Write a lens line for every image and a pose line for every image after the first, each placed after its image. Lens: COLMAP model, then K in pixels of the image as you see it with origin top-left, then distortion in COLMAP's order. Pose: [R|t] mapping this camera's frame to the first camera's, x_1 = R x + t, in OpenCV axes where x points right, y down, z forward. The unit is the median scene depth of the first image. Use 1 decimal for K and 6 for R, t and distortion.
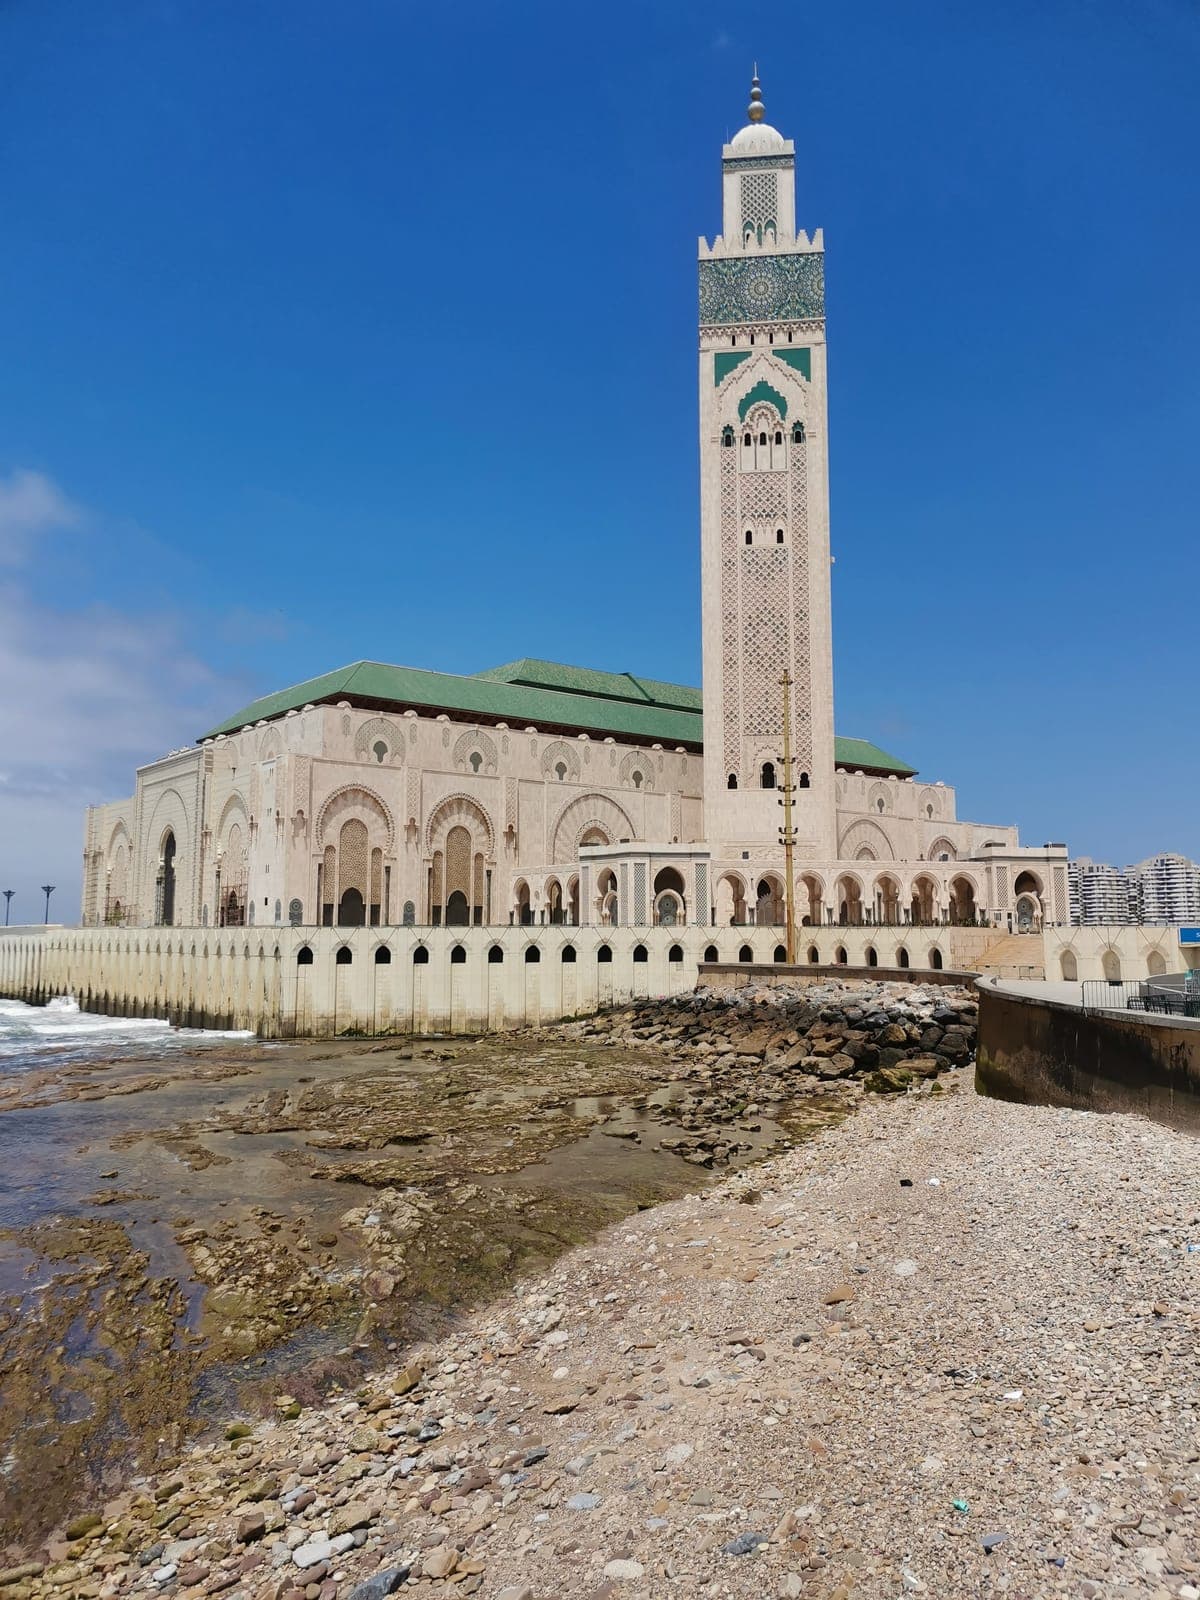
lens RADIAL K [[1189.3, 0, 600.0], [0, 1189.3, 800.0], [0, 0, 1]] dist [0.029473, 0.001582]
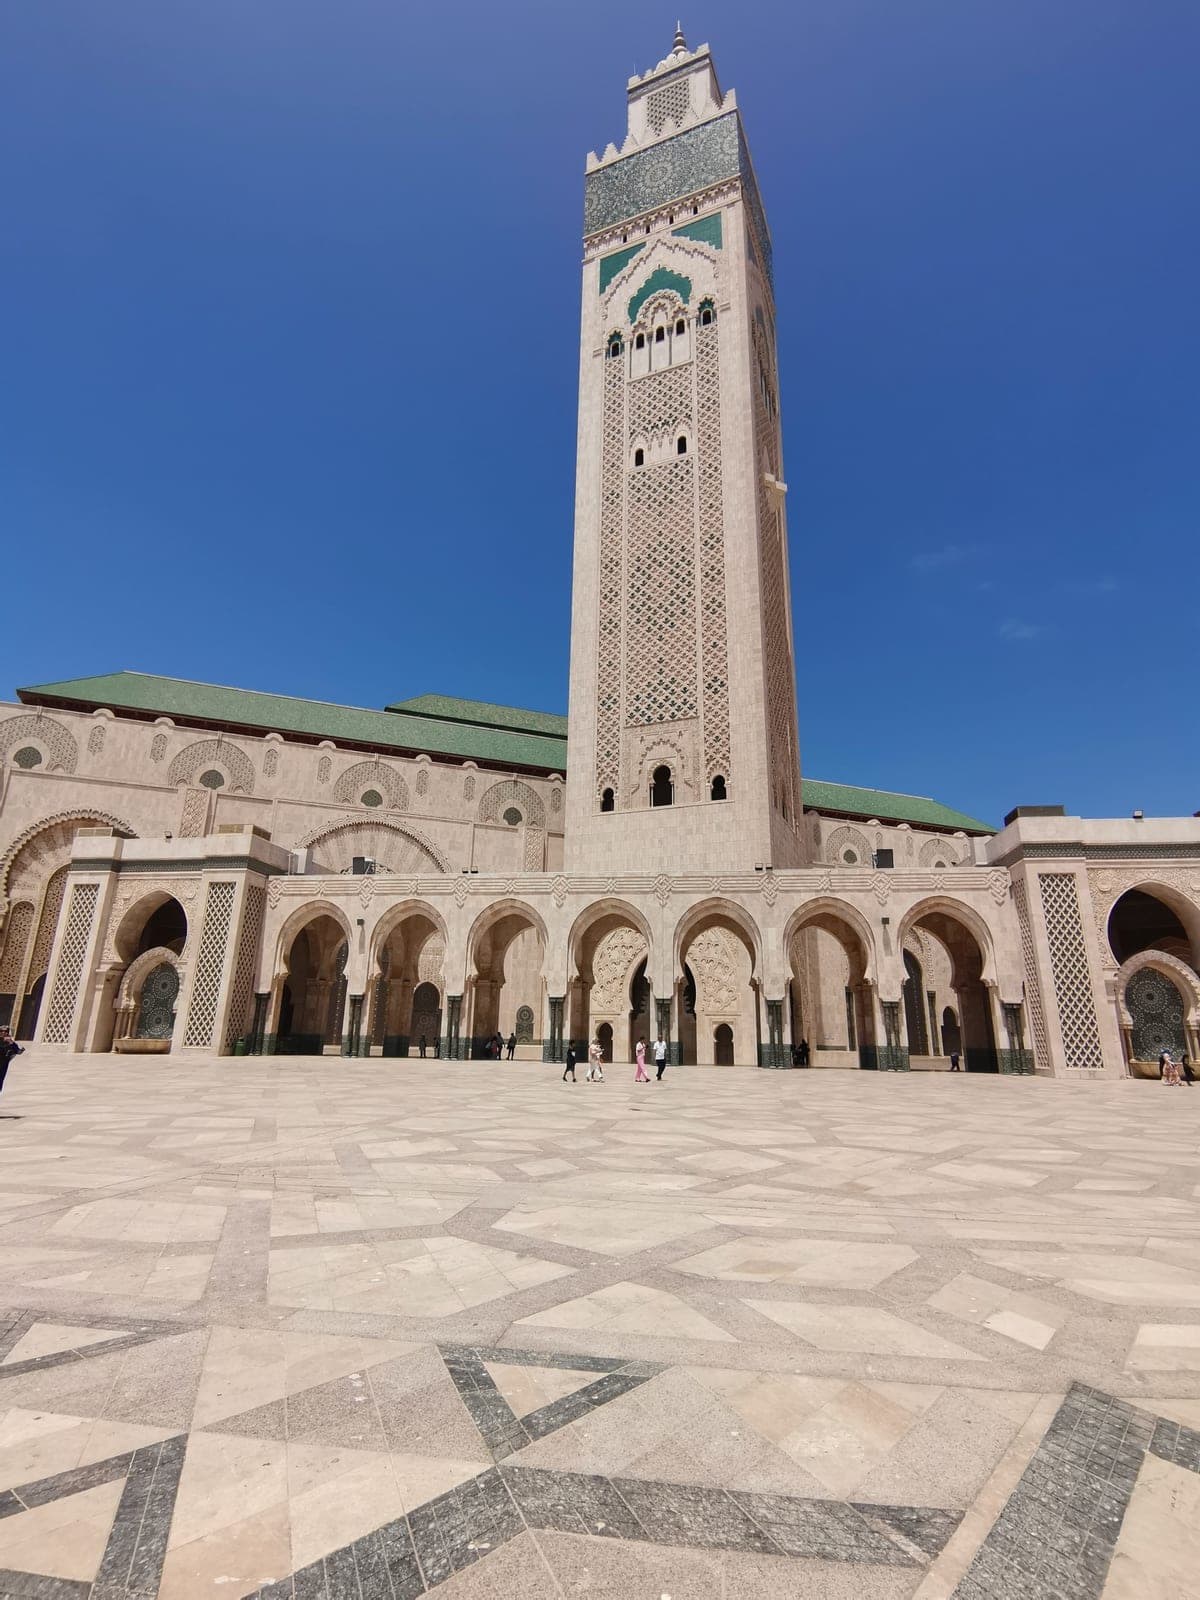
lens RADIAL K [[796.4, 0, 600.0], [0, 796.4, 800.0], [0, 0, 1]] dist [0.001630, -0.000321]
pose [[0.956693, -0.067097, -0.283260, 0.220679], [0.014988, 0.983136, -0.182259, 0.059167], [0.290712, 0.170120, 0.941565, 0.591643]]
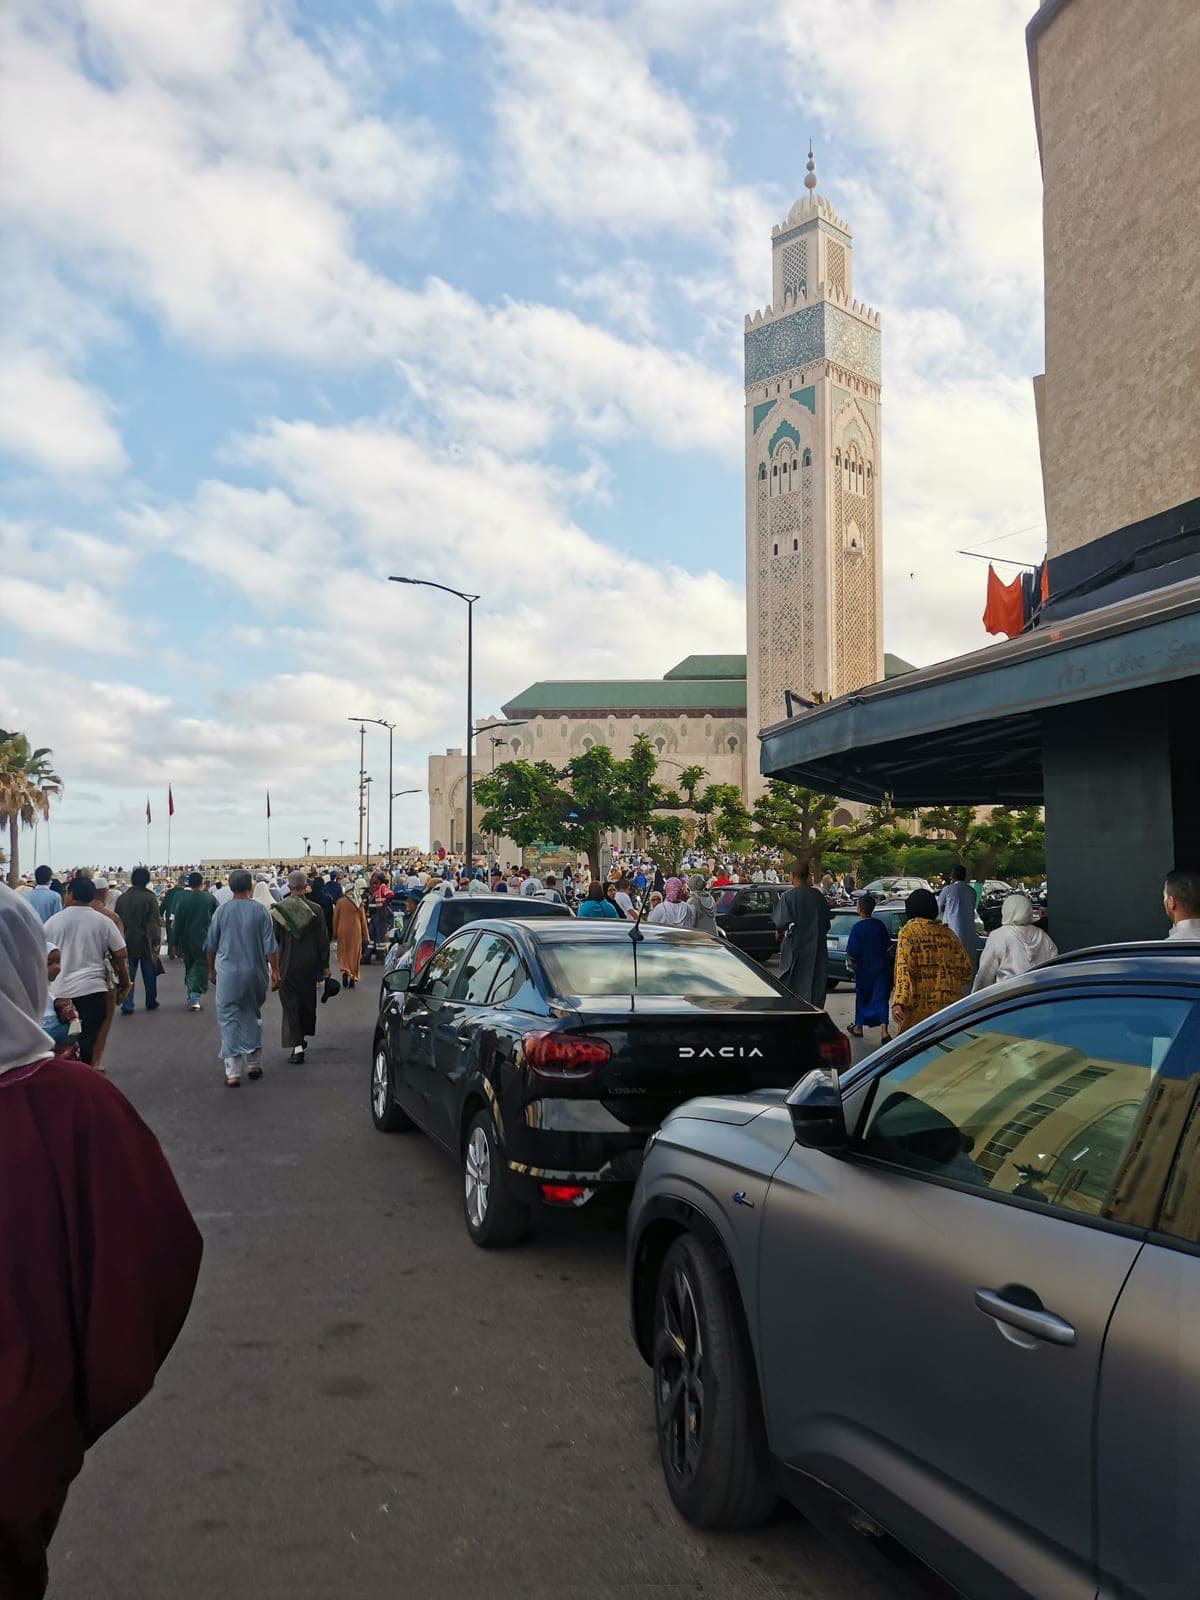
lens RADIAL K [[1189.3, 0, 600.0], [0, 1189.3, 800.0], [0, 0, 1]] dist [0.029473, 0.001582]
pose [[0.776983, -0.039674, -0.628270, 0.768786], [0.075764, 0.996651, 0.030760, -0.006773], [0.624945, -0.071500, 0.777387, -0.127601]]
